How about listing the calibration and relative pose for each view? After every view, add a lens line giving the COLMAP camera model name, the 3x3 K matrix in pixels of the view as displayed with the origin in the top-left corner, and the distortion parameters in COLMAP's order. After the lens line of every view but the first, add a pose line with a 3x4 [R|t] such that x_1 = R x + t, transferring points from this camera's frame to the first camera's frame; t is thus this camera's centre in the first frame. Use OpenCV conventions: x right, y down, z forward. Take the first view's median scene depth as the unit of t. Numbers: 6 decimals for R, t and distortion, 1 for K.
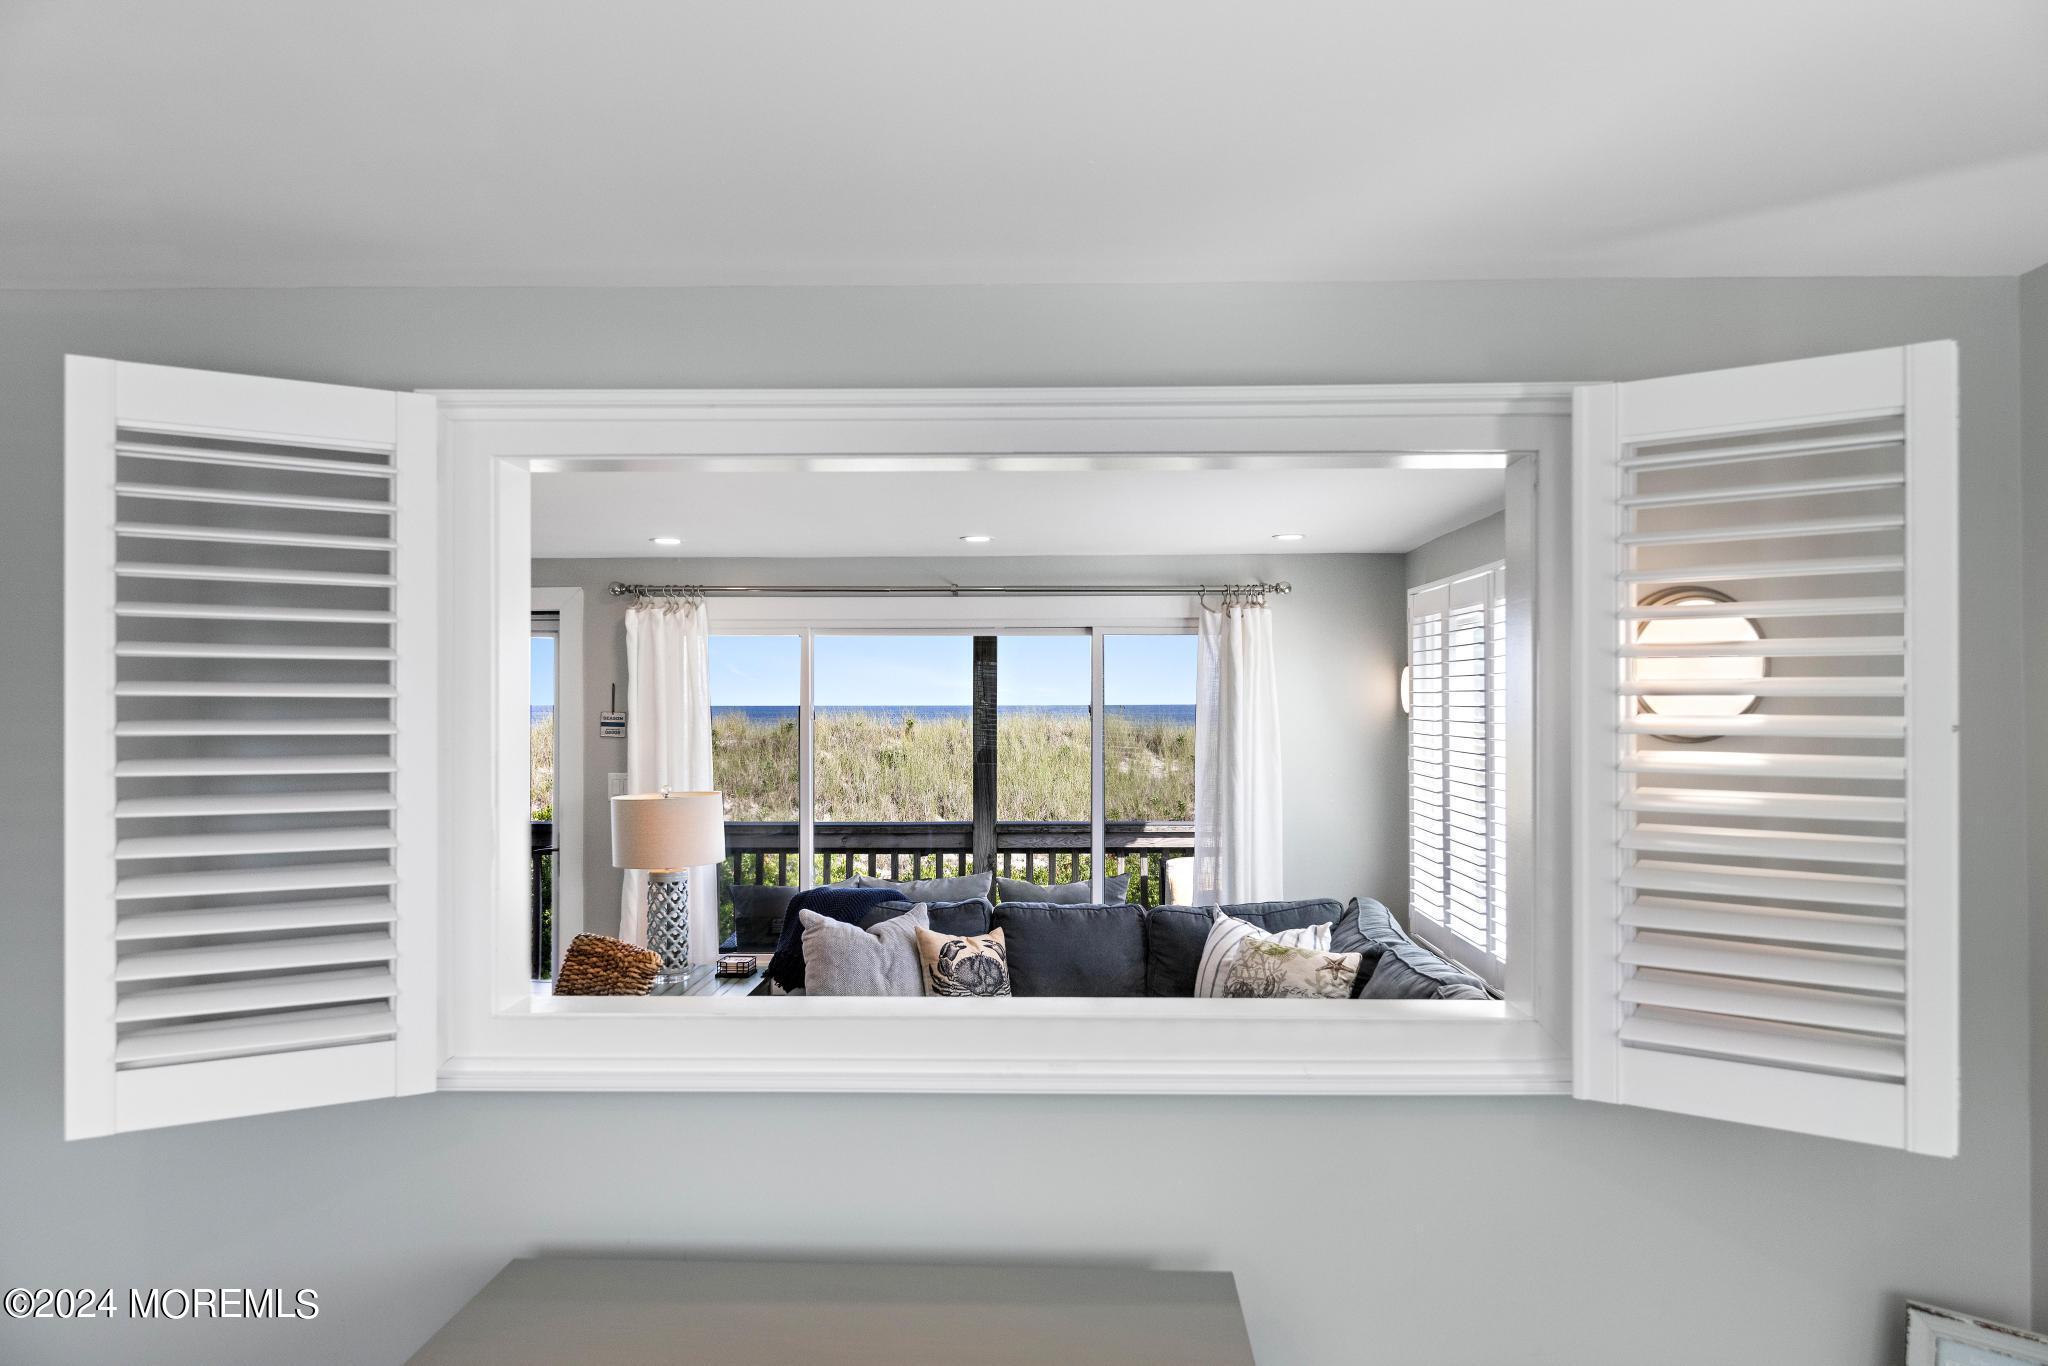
lens RADIAL K [[1332.2, 0, 1037.2], [0, 1332.2, 701.9], [0, 0, 1]] dist [-0.044410, -0.000127]
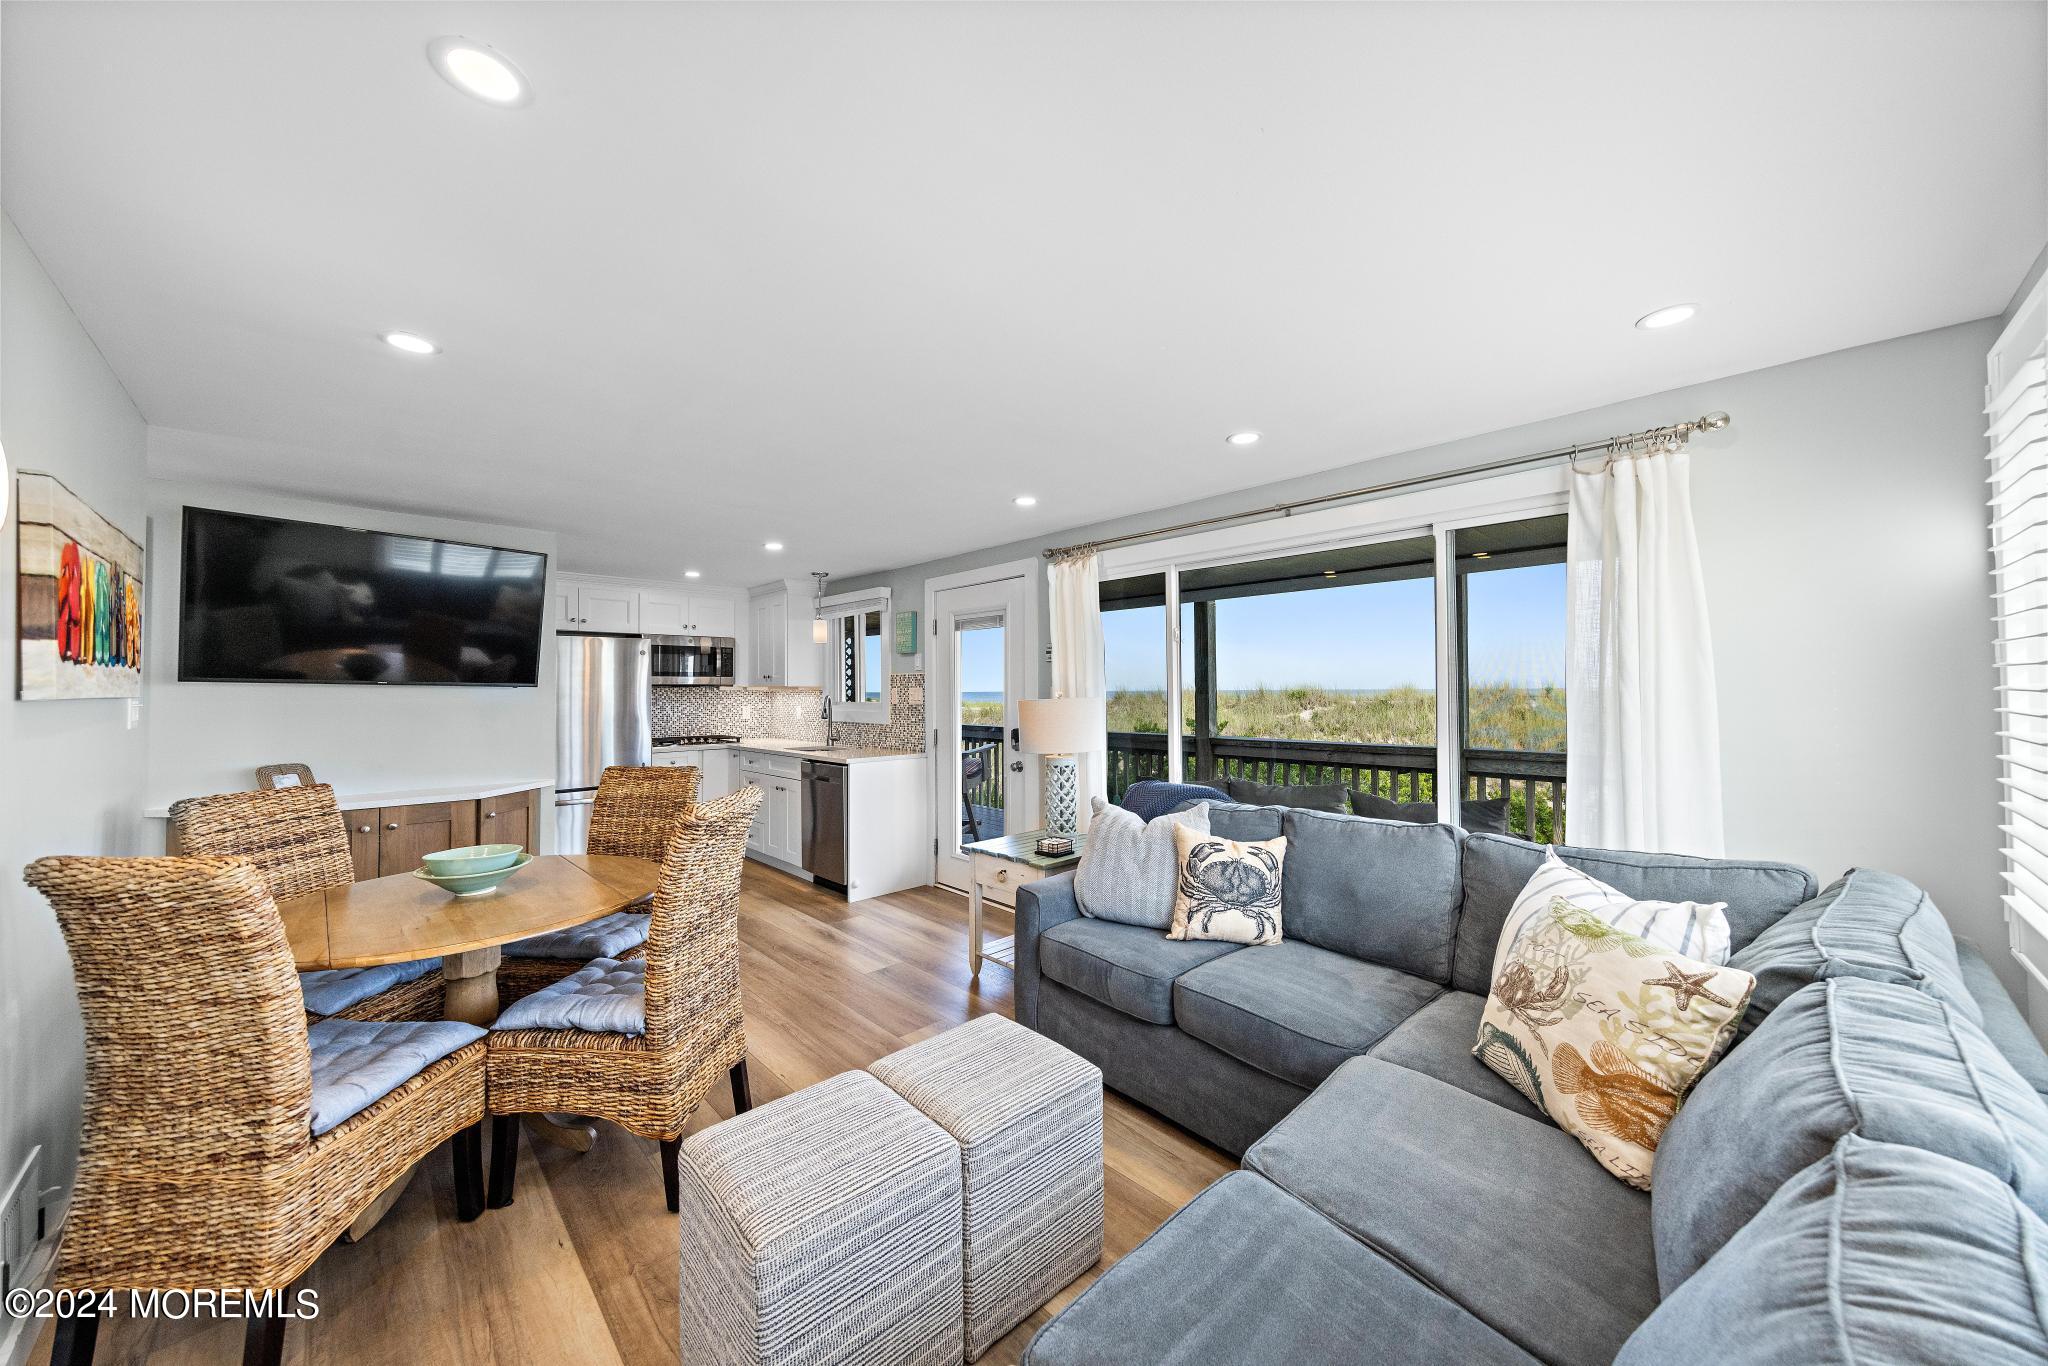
lens RADIAL K [[709.0, 0, 1029.2], [0, 709.0, 680.6], [0, 0, 1]] dist [0.000823, 0.000051]
pose [[0.710969, -0.013326, -0.703097, 0.189358], [0.006360, 0.999901, -0.012520, 0.056996], [0.703195, 0.004429, 0.710983, 0.465664]]
